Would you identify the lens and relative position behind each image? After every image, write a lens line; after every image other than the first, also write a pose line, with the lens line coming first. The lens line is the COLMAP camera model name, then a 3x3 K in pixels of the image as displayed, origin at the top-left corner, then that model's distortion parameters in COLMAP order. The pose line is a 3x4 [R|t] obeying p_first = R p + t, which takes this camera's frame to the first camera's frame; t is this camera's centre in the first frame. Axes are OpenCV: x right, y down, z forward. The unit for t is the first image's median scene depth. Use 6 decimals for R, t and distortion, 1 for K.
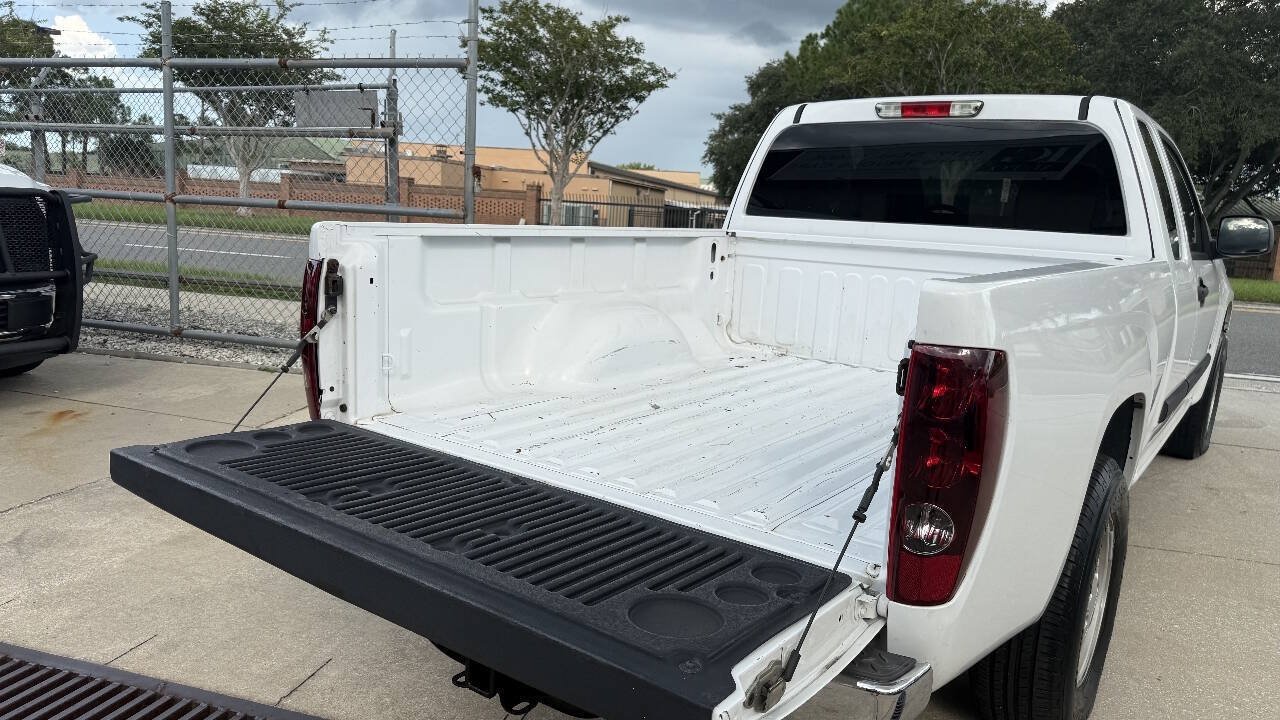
lens RADIAL K [[904.6, 0, 640.5], [0, 904.6, 363.7], [0, 0, 1]] dist [0.065094, -0.093632]
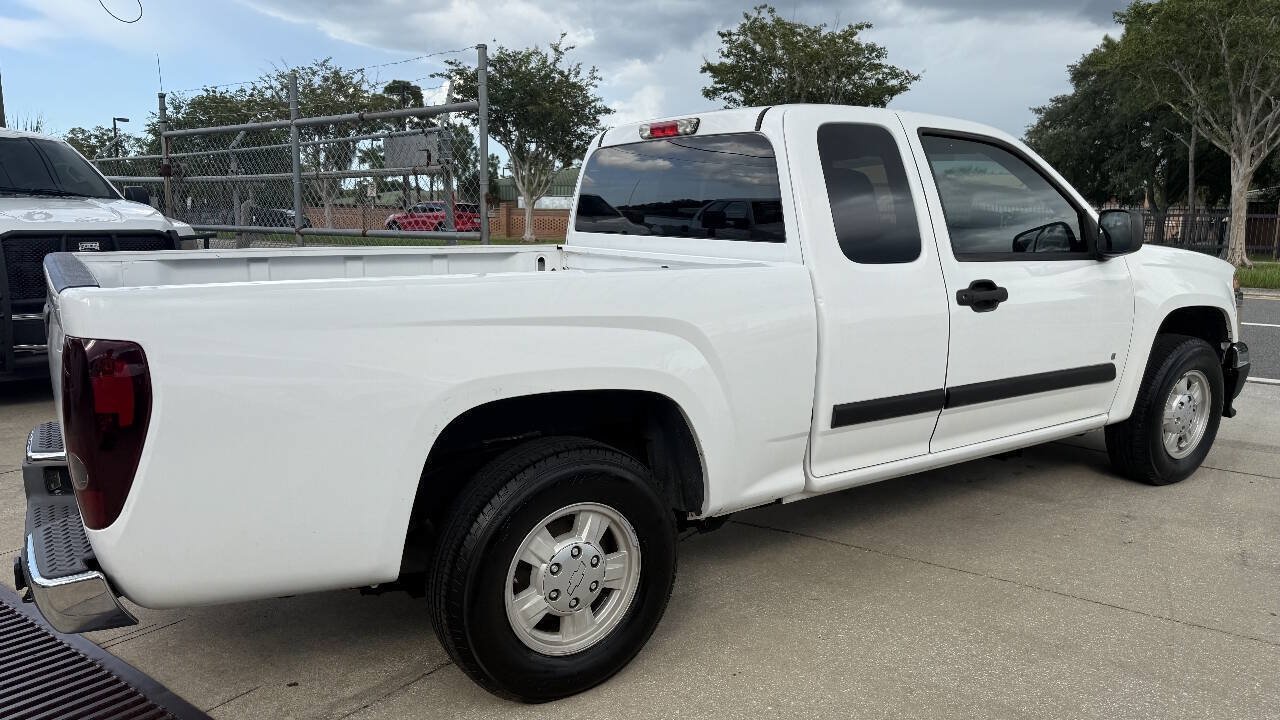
lens RADIAL K [[901.3, 0, 643.8], [0, 901.3, 365.5], [0, 0, 1]] dist [0.092423, -0.145623]
pose [[0.939169, 0.012104, -0.343242, 0.099286], [-0.016394, 0.999820, -0.009599, 0.001329], [0.343064, 0.014642, 0.939198, 0.000003]]
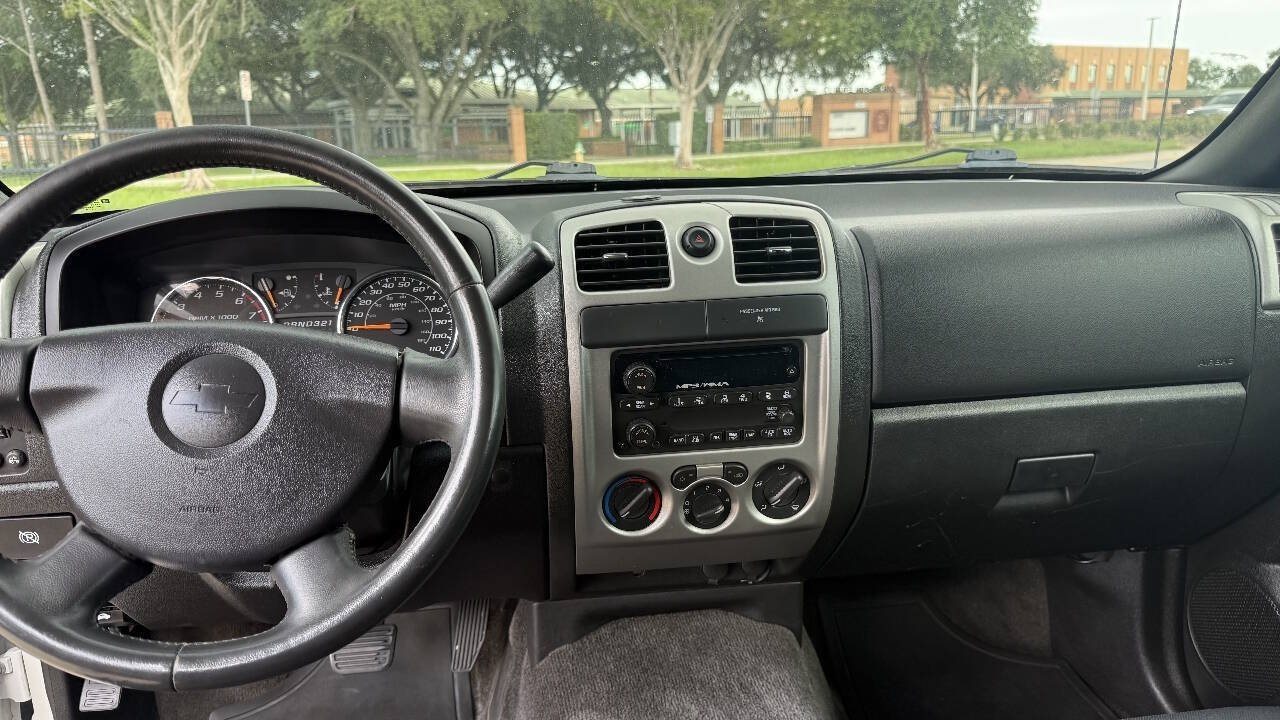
lens RADIAL K [[917.0, 0, 634.9], [0, 917.0, 373.6], [0, 0, 1]] dist [0.057956, -0.106483]
pose [[0.719738, -0.254975, 0.645728, 0.060188], [0.180450, 0.966854, 0.180643, -0.033159], [-0.670384, -0.013494, 0.741892, 0.184021]]
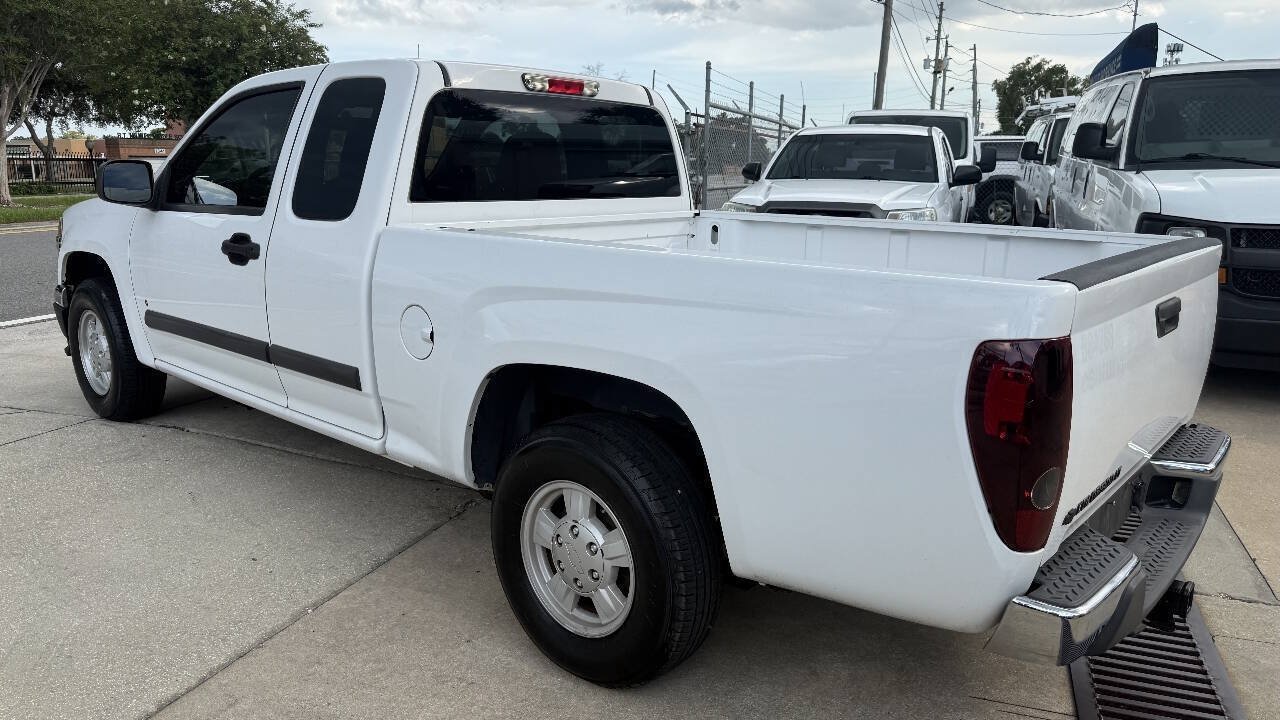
lens RADIAL K [[899.8, 0, 640.4], [0, 899.8, 364.4], [0, 0, 1]] dist [0.061208, -0.073596]
pose [[0.084533, -0.268685, 0.959511, -0.111252], [0.164453, 0.953514, 0.252518, -0.033805], [-0.982756, 0.136449, 0.124790, 0.126099]]
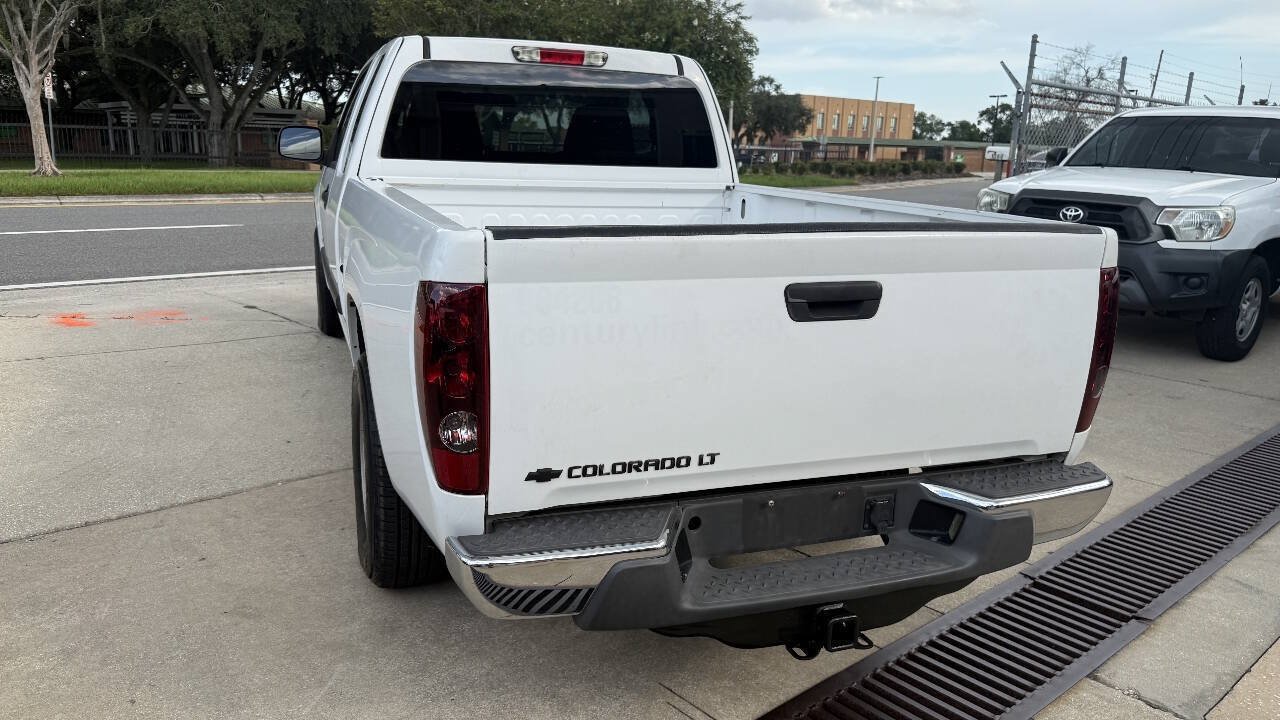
lens RADIAL K [[904.6, 0, 640.5], [0, 904.6, 363.7], [0, 0, 1]] dist [0.065094, -0.093632]
pose [[0.545671, -0.234142, 0.804624, -0.090395], [0.141803, 0.972126, 0.186718, -0.016993], [-0.825914, 0.012212, 0.563663, 0.047545]]
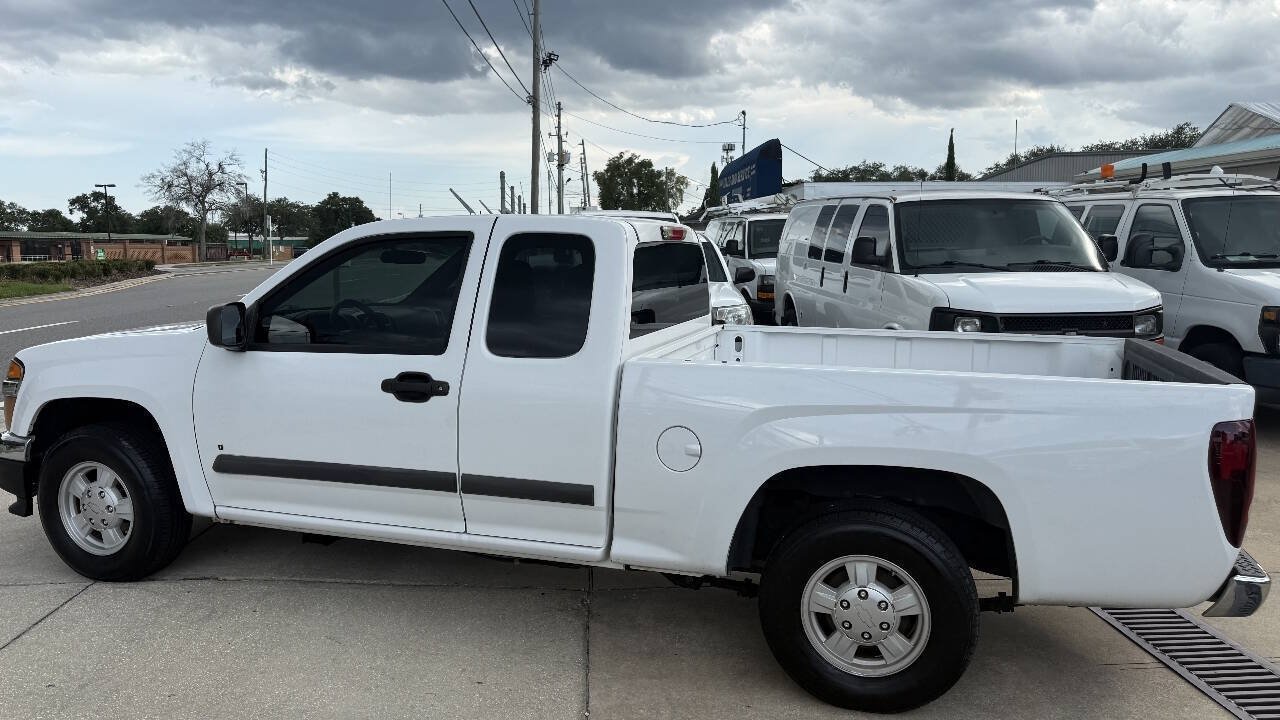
lens RADIAL K [[889.7, 0, 640.0], [0, 889.7, 360.0], [0, 0, 1]] dist [0.094955, -0.088510]
pose [[-0.319876, -0.174671, 0.931219, -0.124765], [0.141736, 0.962978, 0.229314, -0.060098], [-0.936798, 0.205340, -0.283276, 0.215217]]
